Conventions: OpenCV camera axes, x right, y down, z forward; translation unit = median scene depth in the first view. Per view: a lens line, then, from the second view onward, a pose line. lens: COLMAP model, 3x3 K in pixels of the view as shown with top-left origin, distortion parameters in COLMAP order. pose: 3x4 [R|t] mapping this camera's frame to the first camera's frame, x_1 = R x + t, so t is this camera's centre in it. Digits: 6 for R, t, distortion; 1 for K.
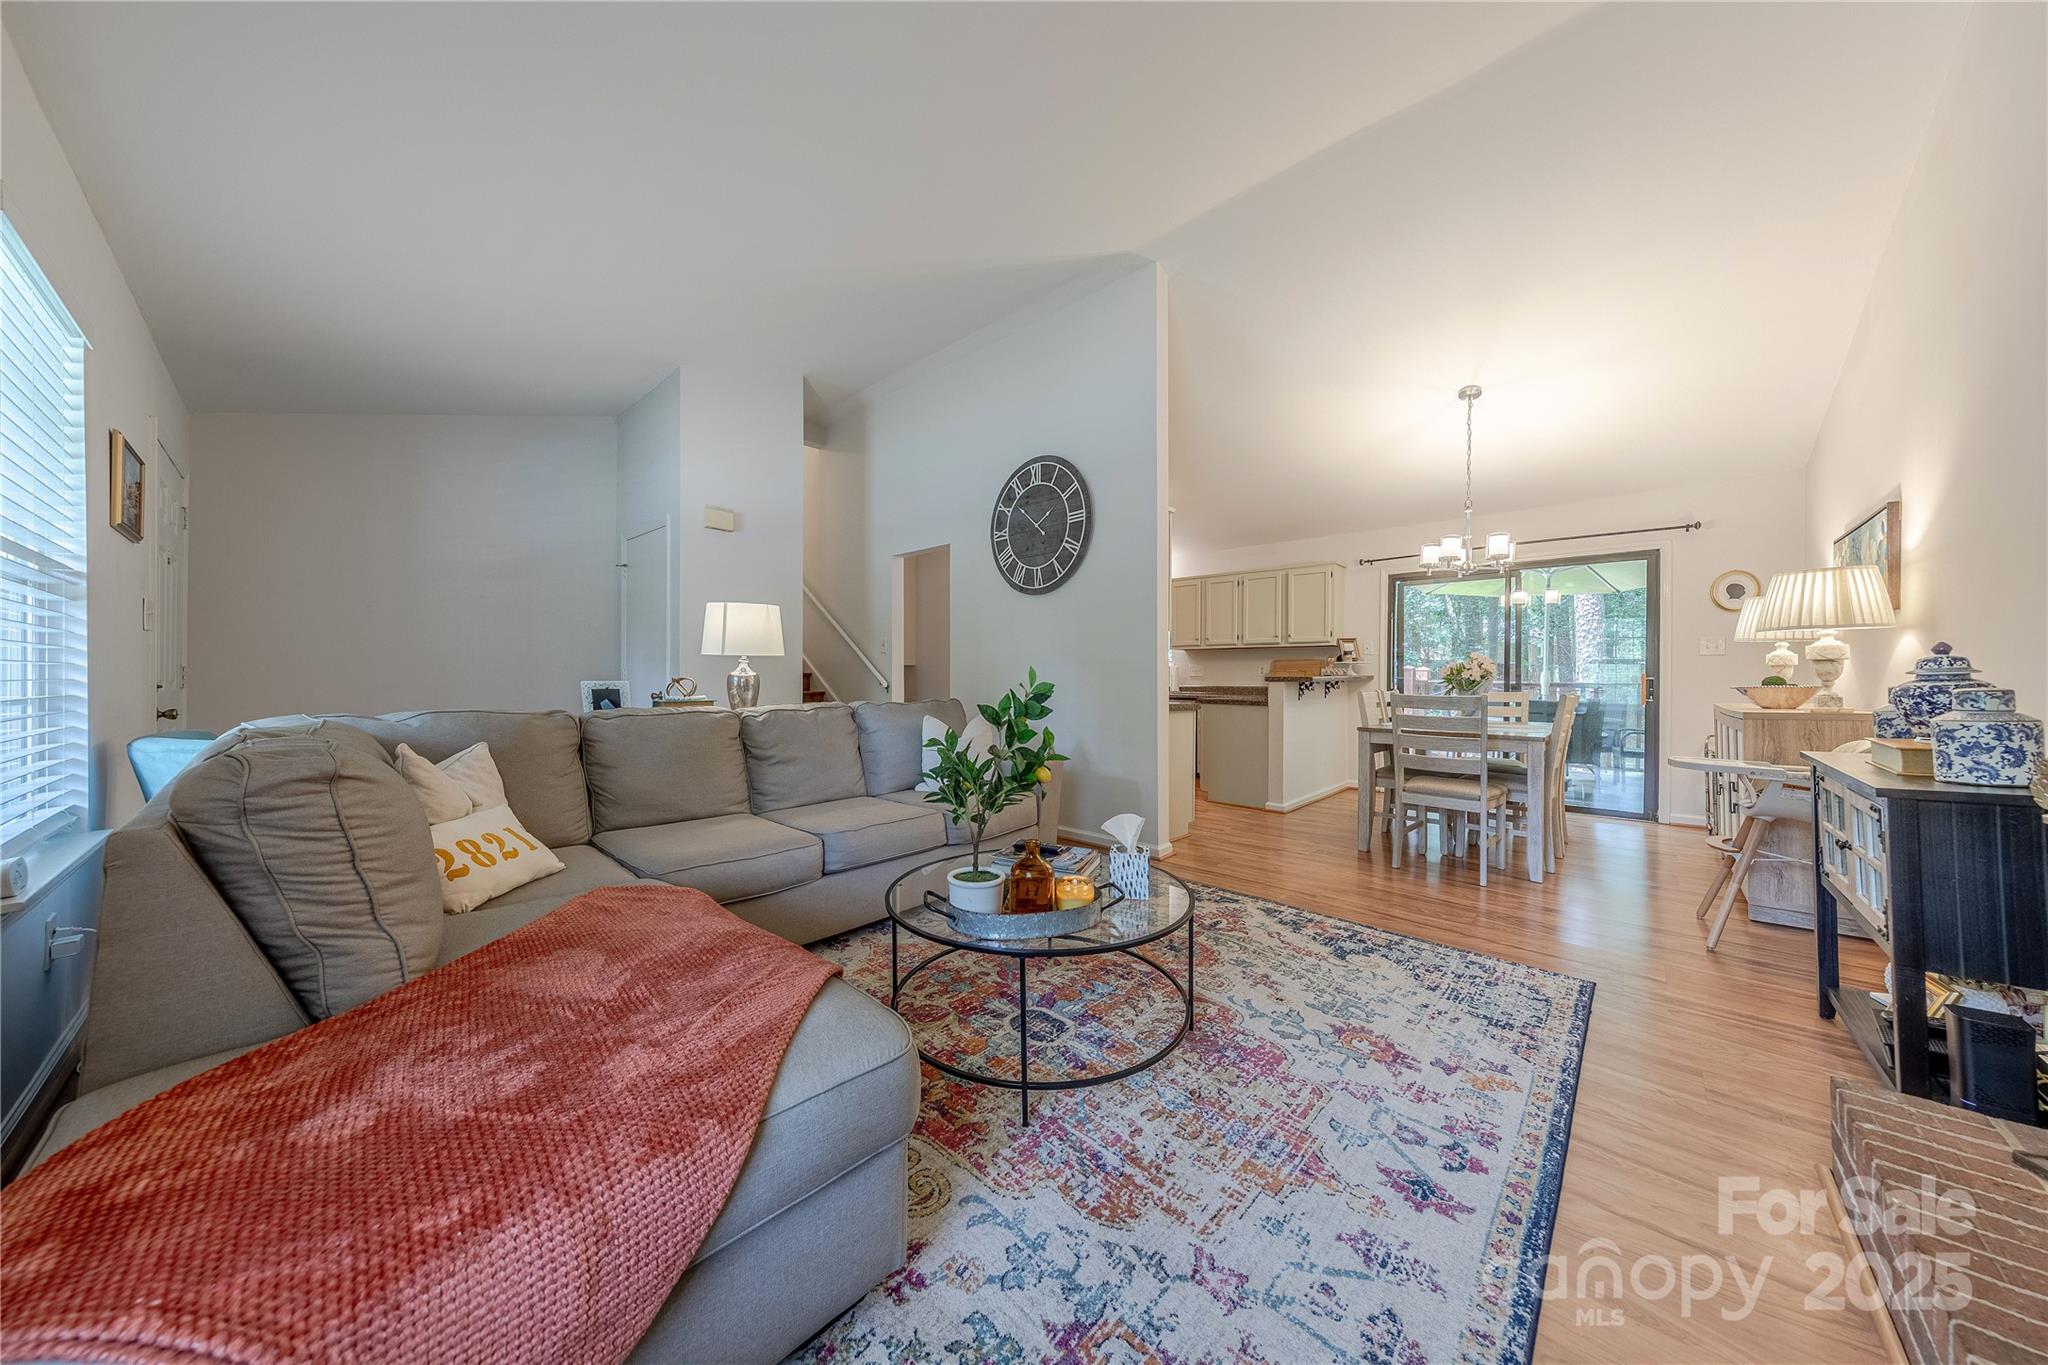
lens RADIAL K [[651.6, 0, 1045.9], [0, 651.6, 679.4], [0, 0, 1]] dist [0.005344, -0.000042]
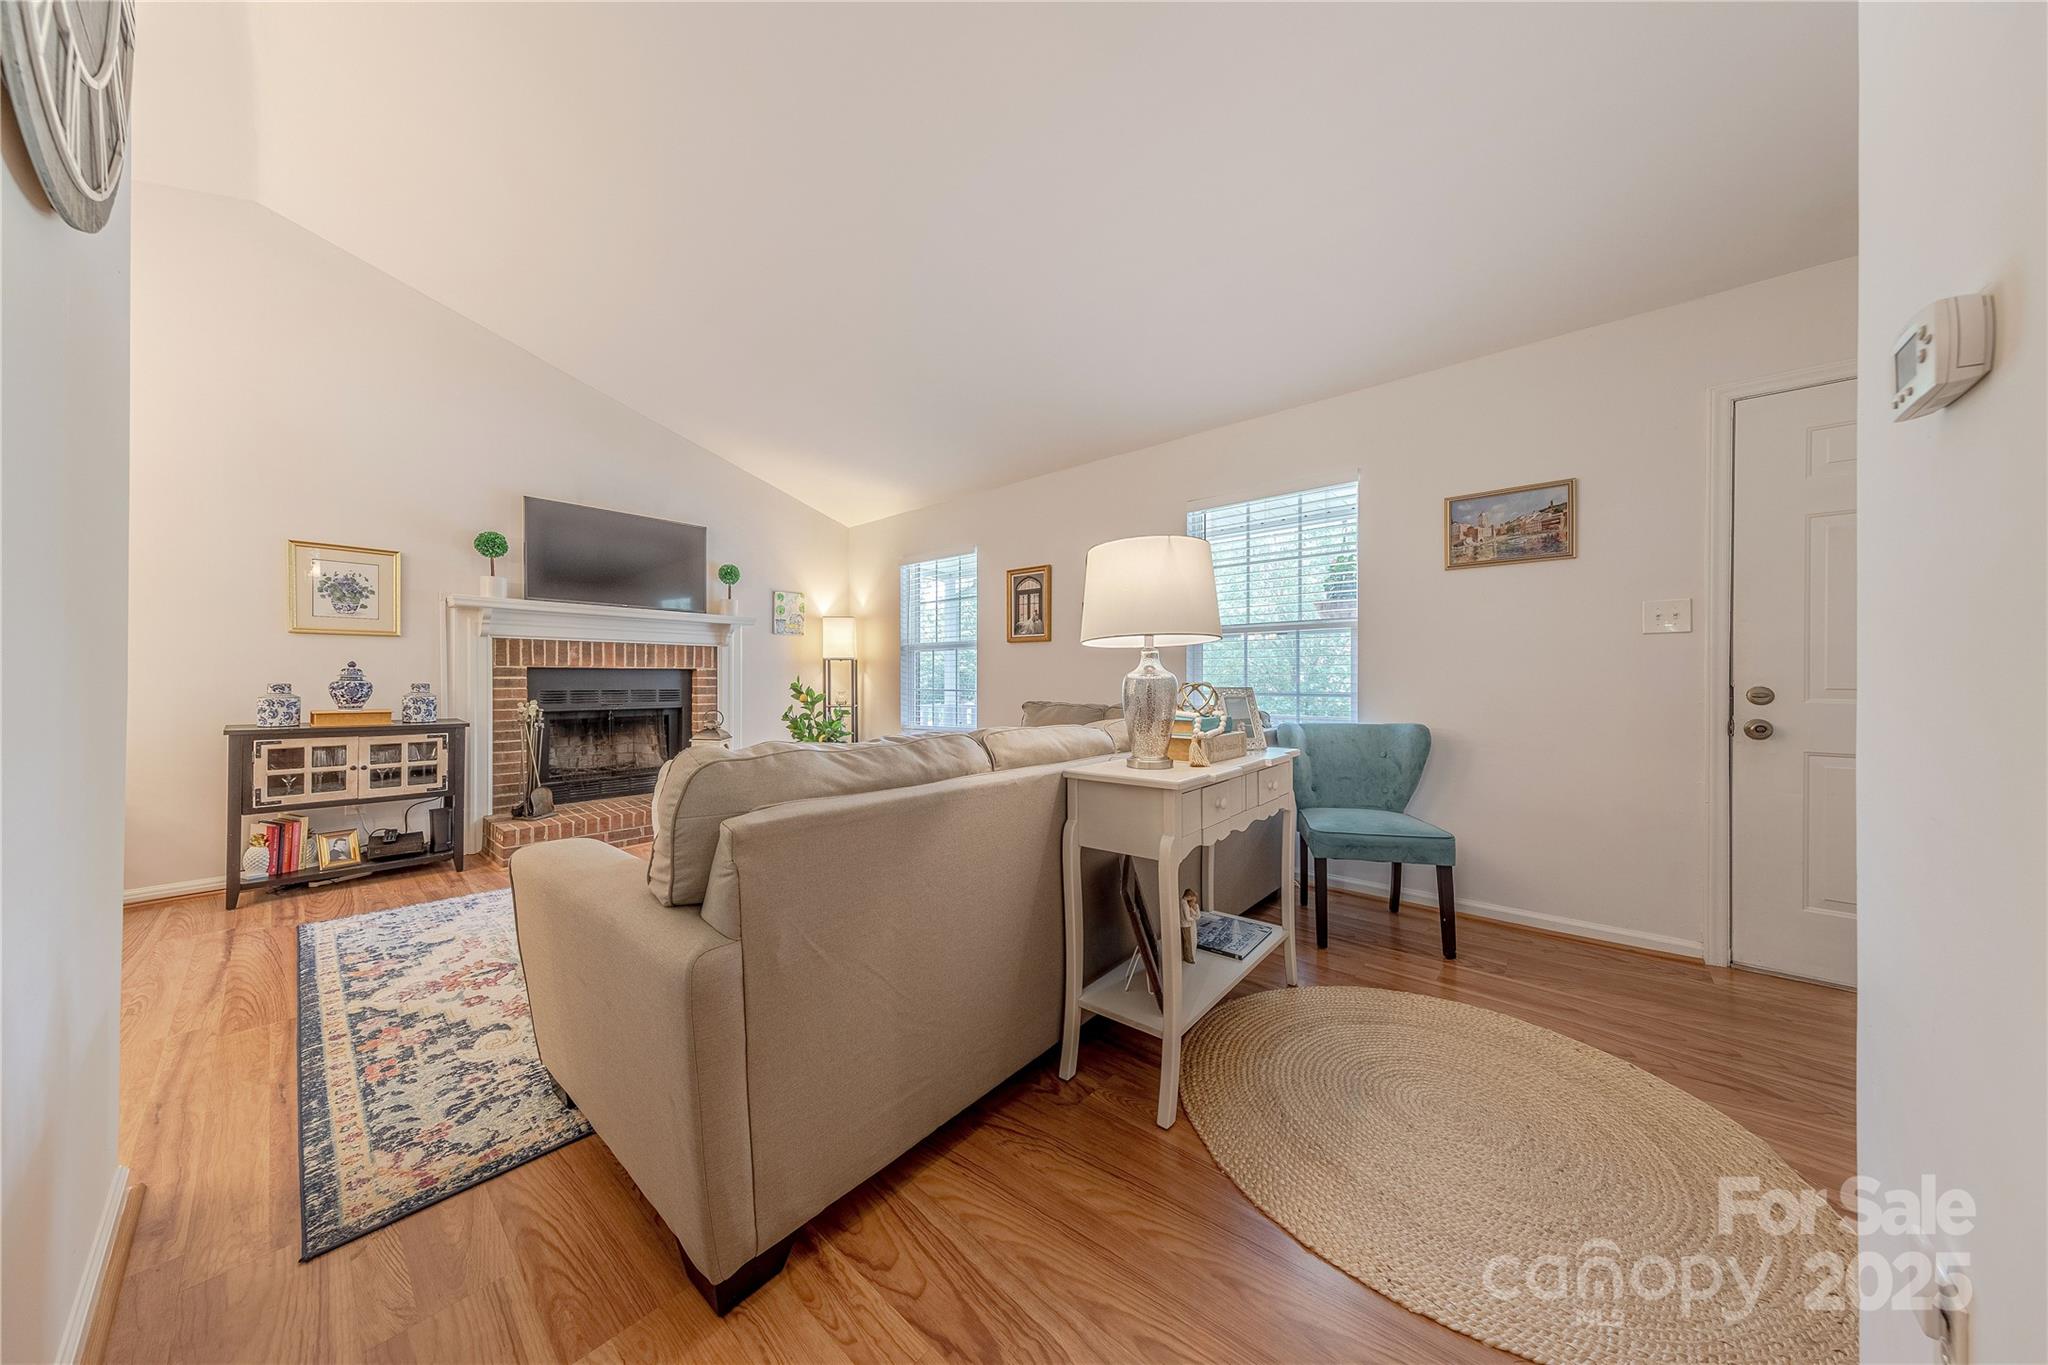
lens RADIAL K [[645.5, 0, 1004.2], [0, 645.5, 677.6], [0, 0, 1]] dist [0.008531, -0.000039]
pose [[-0.999933, -0.002839, 0.011219, -0.339303], [-0.002817, 0.999994, 0.002016, -0.007305], [-0.011225, 0.001984, -0.999935, 1.492228]]
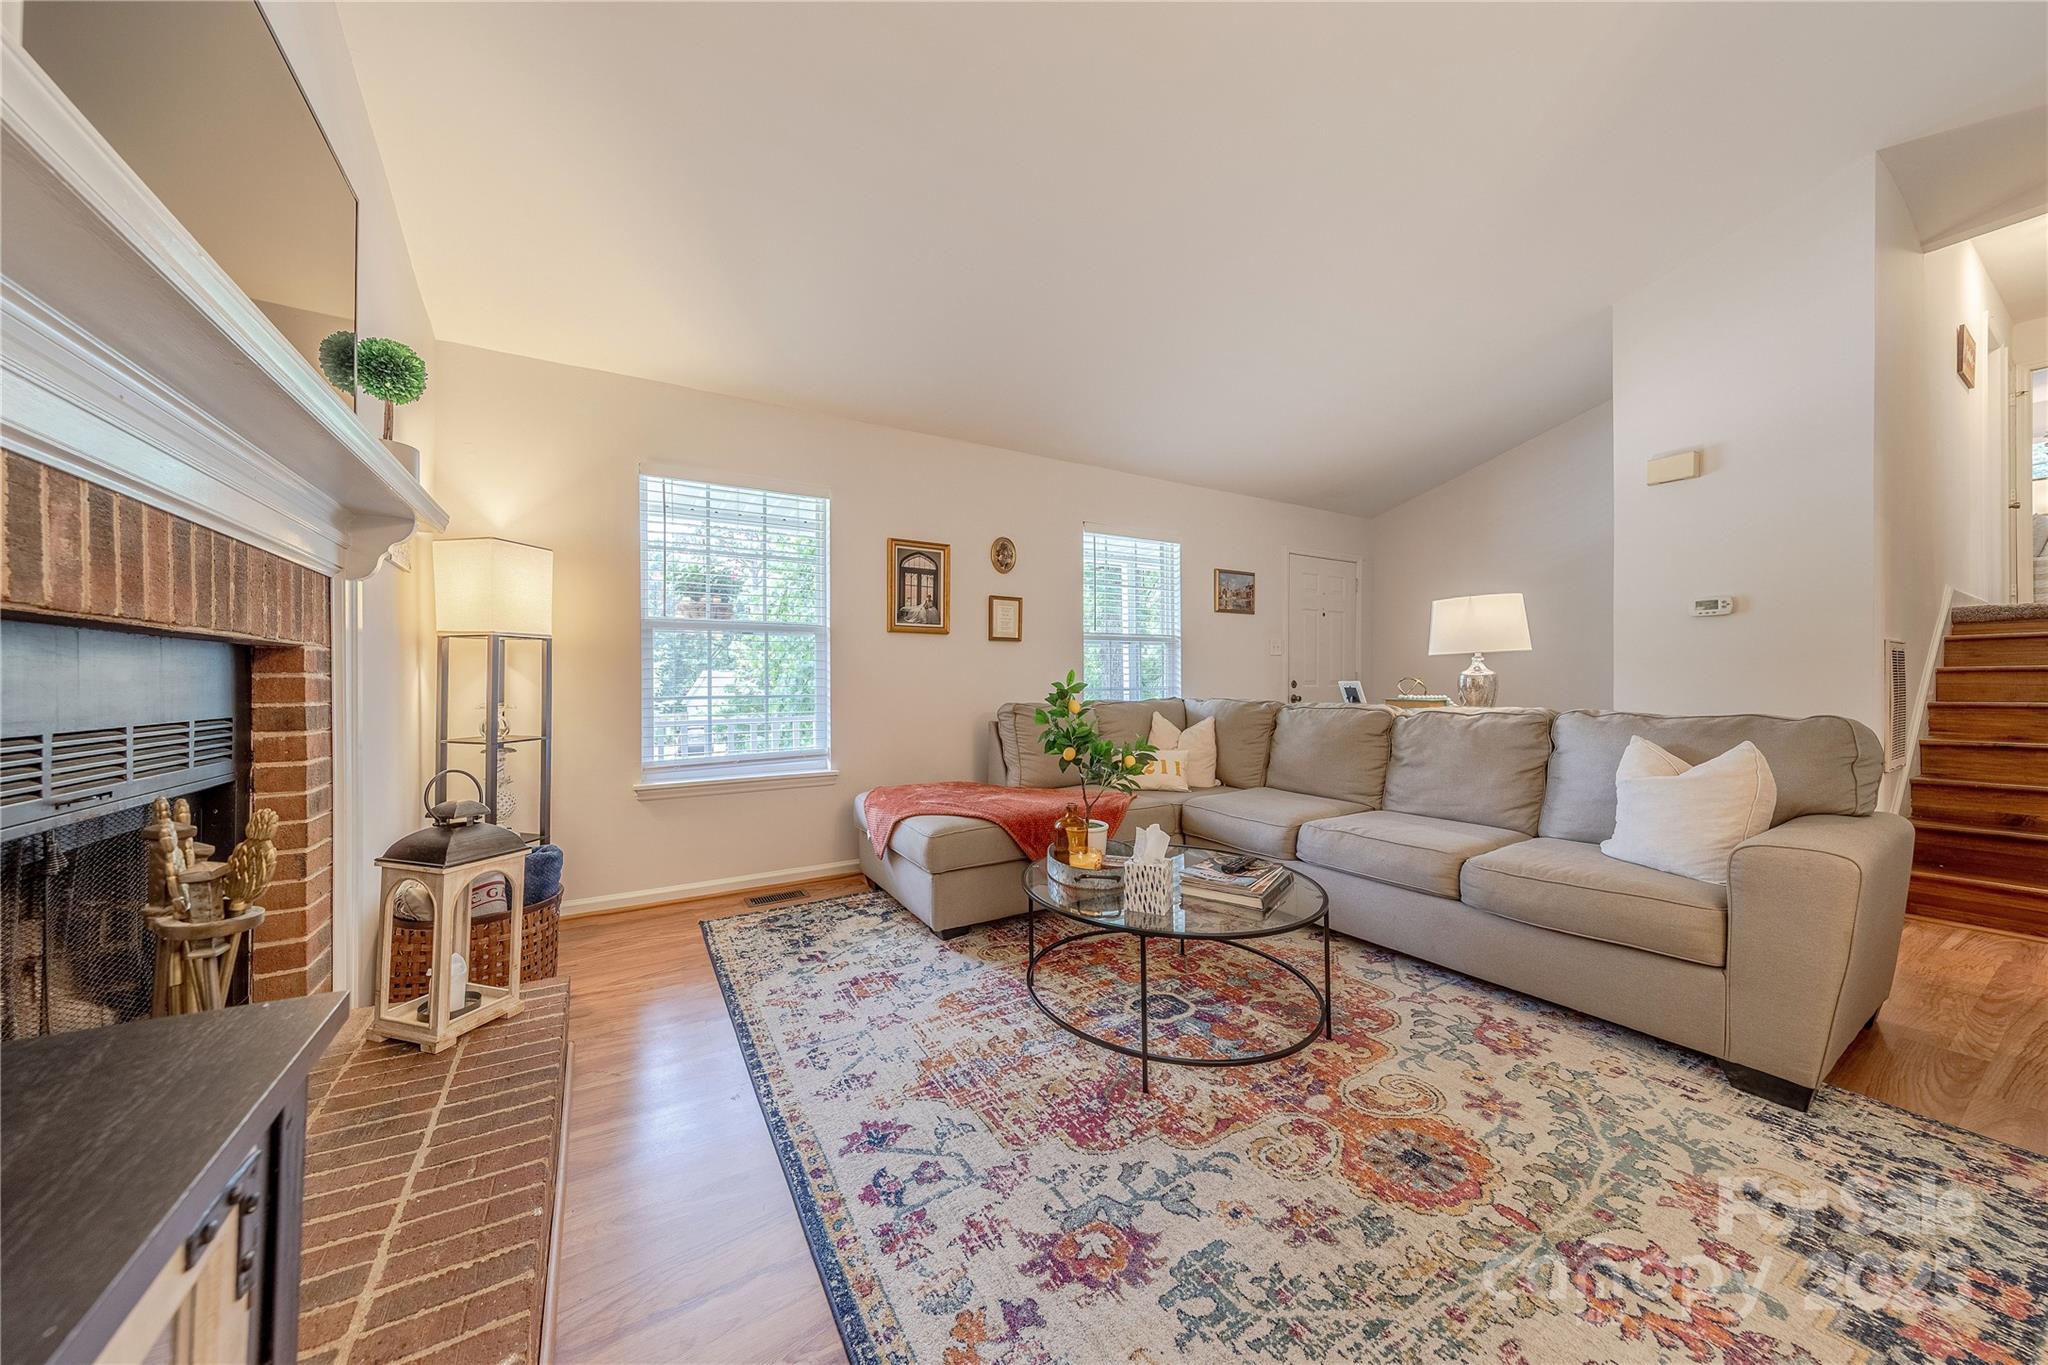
lens RADIAL K [[671.2, 0, 963.1], [0, 671.2, 676.2], [0, 0, 1]] dist [0.006967, -0.000313]
pose [[-0.338204, -0.006158, -0.941053, 0.648801], [0.001386, 0.999974, -0.007042, 0.002184], [0.941072, -0.003686, -0.338187, 0.618399]]
